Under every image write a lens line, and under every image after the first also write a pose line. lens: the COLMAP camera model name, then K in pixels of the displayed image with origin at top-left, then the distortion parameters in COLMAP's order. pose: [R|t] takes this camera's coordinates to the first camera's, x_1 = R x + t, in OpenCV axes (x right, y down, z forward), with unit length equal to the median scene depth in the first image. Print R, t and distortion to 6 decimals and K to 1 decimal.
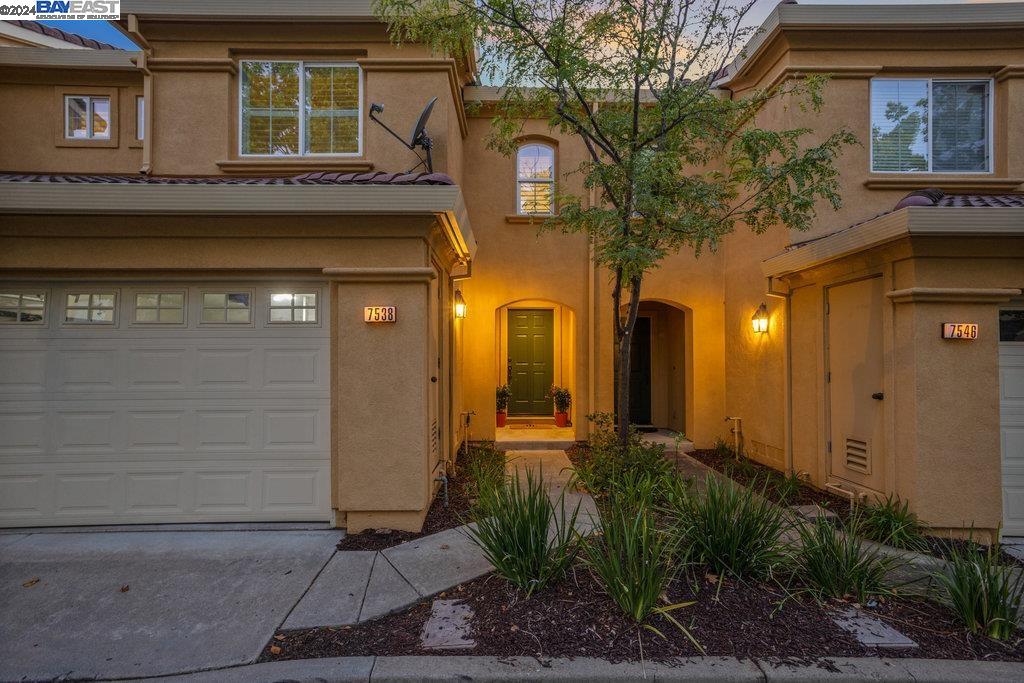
lens RADIAL K [[483.4, 0, 513.8], [0, 483.4, 347.2], [0, 0, 1]] dist [-0.014289, 0.020136]
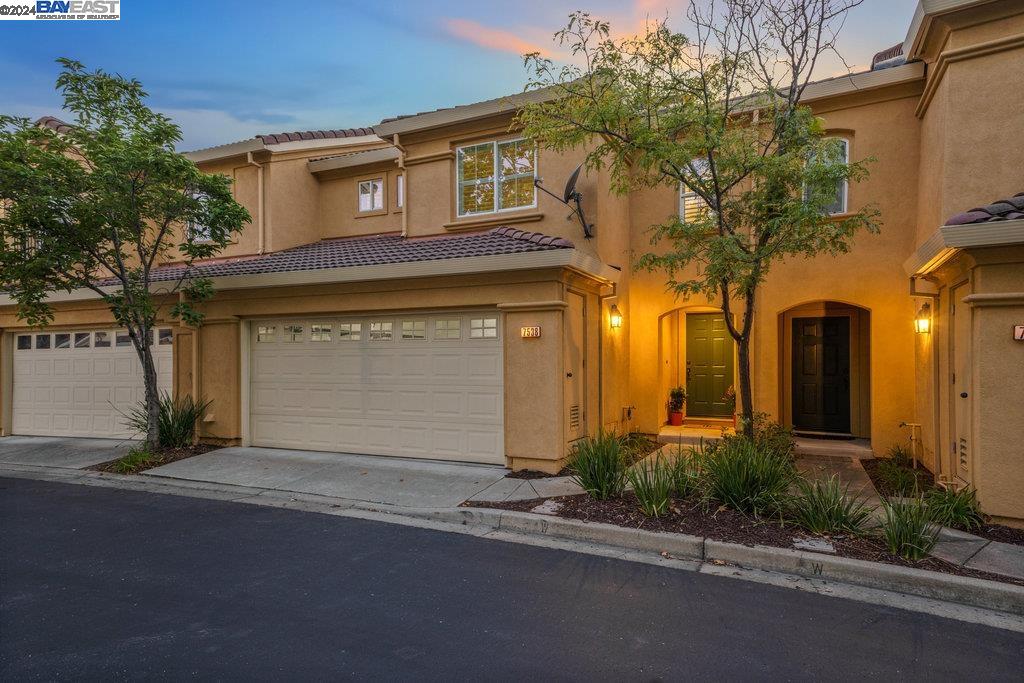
lens RADIAL K [[608.5, 0, 513.0], [0, 608.5, 361.5], [0, 0, 1]] dist [0.087779, 0.001383]
pose [[0.893208, -0.001342, -0.449642, 0.414631], [0.010724, 0.999775, 0.018320, -0.006968], [0.449516, -0.021186, 0.893021, -0.581232]]
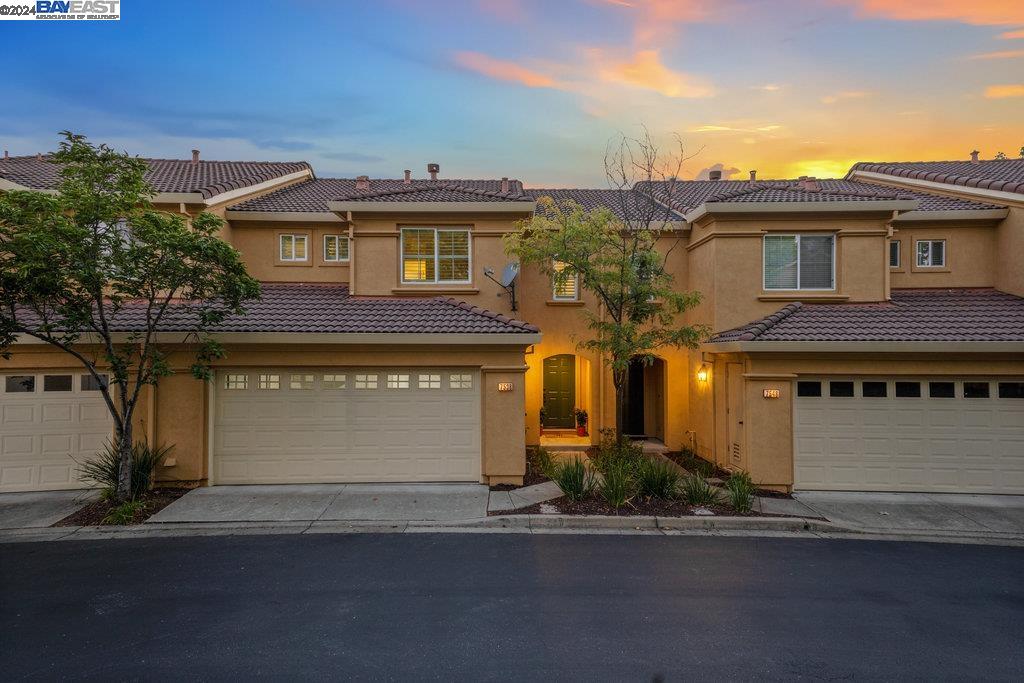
lens RADIAL K [[596.8, 0, 512.0], [0, 596.8, 341.5], [0, 0, 1]] dist [0.060912, 0.000095]
pose [[0.999984, -0.000421, 0.005559, -0.194867], [0.000368, 0.999954, 0.009541, -0.224254], [-0.005563, -0.009539, 0.999939, -1.298037]]
